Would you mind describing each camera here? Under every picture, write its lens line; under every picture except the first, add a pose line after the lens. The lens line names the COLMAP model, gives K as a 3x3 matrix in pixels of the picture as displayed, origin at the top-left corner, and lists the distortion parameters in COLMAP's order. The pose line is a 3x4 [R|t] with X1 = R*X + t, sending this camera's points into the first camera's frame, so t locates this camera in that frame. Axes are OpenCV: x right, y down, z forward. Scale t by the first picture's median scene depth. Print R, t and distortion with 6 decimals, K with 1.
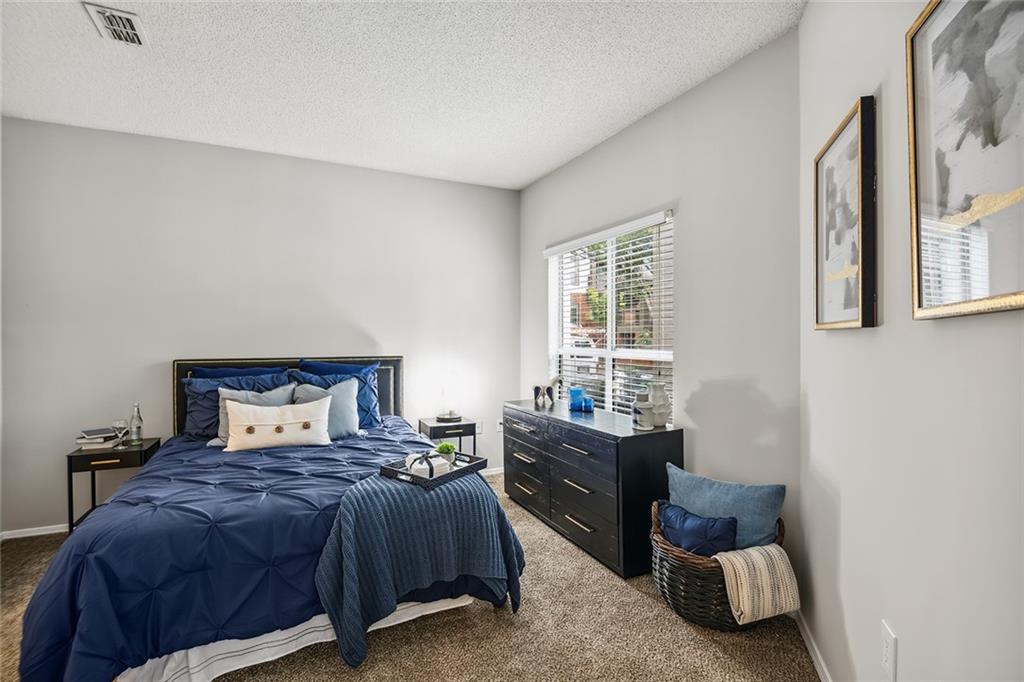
lens RADIAL K [[487.6, 0, 509.5], [0, 487.6, 339.8], [0, 0, 1]] dist [-0.003607, -0.006834]
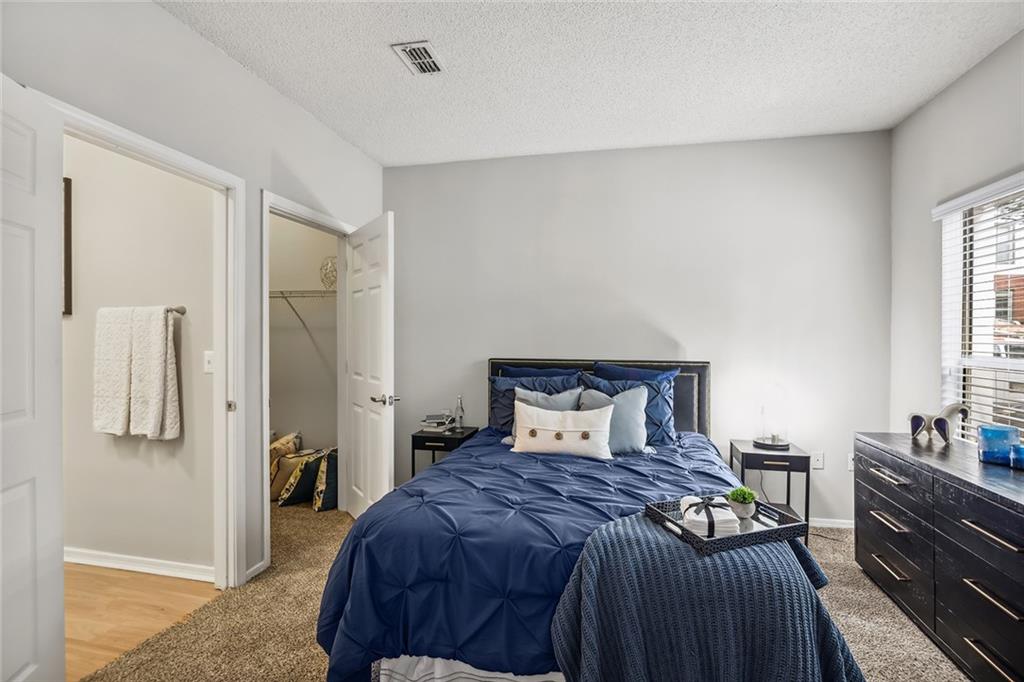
lens RADIAL K [[487.6, 0, 509.5], [0, 487.6, 339.8], [0, 0, 1]] dist [-0.003607, -0.006834]
pose [[0.784724, 0.008167, -0.619792, 0.040480], [-0.007386, 0.999965, 0.003826, -0.007137], [0.619802, 0.001576, 0.784757, 0.197750]]
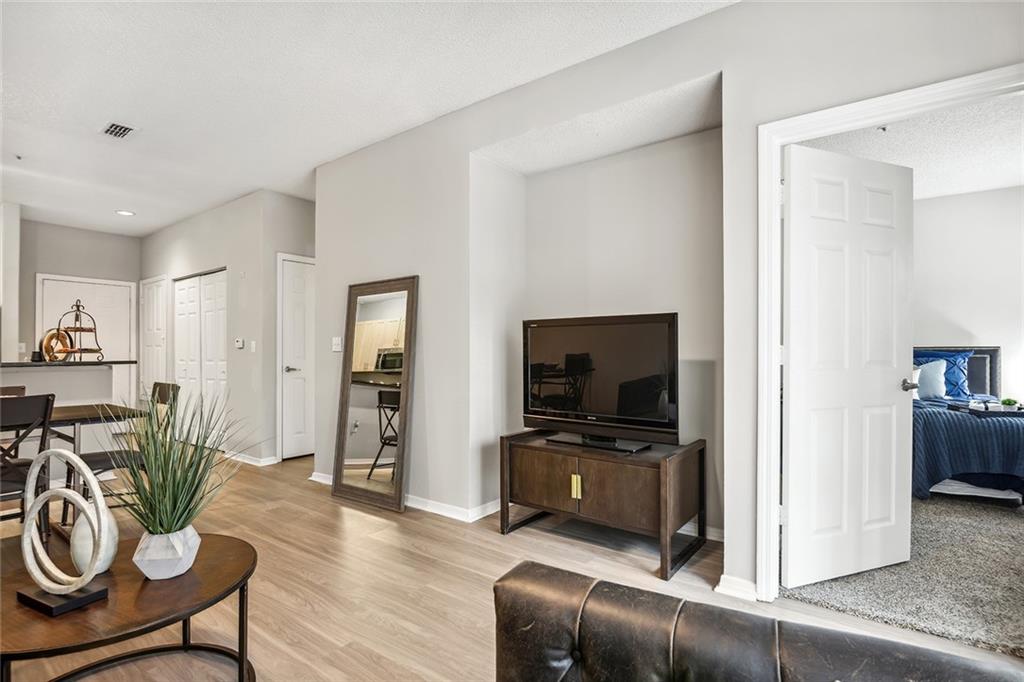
lens RADIAL K [[507.6, 0, 507.7], [0, 507.6, 345.2], [0, 0, 1]] dist [-0.013120, -0.000104]
pose [[0.456849, -0.003602, -0.889537, 0.453318], [-0.008389, 0.999930, -0.008358, 0.071862], [0.889504, 0.011281, 0.456787, -0.877907]]
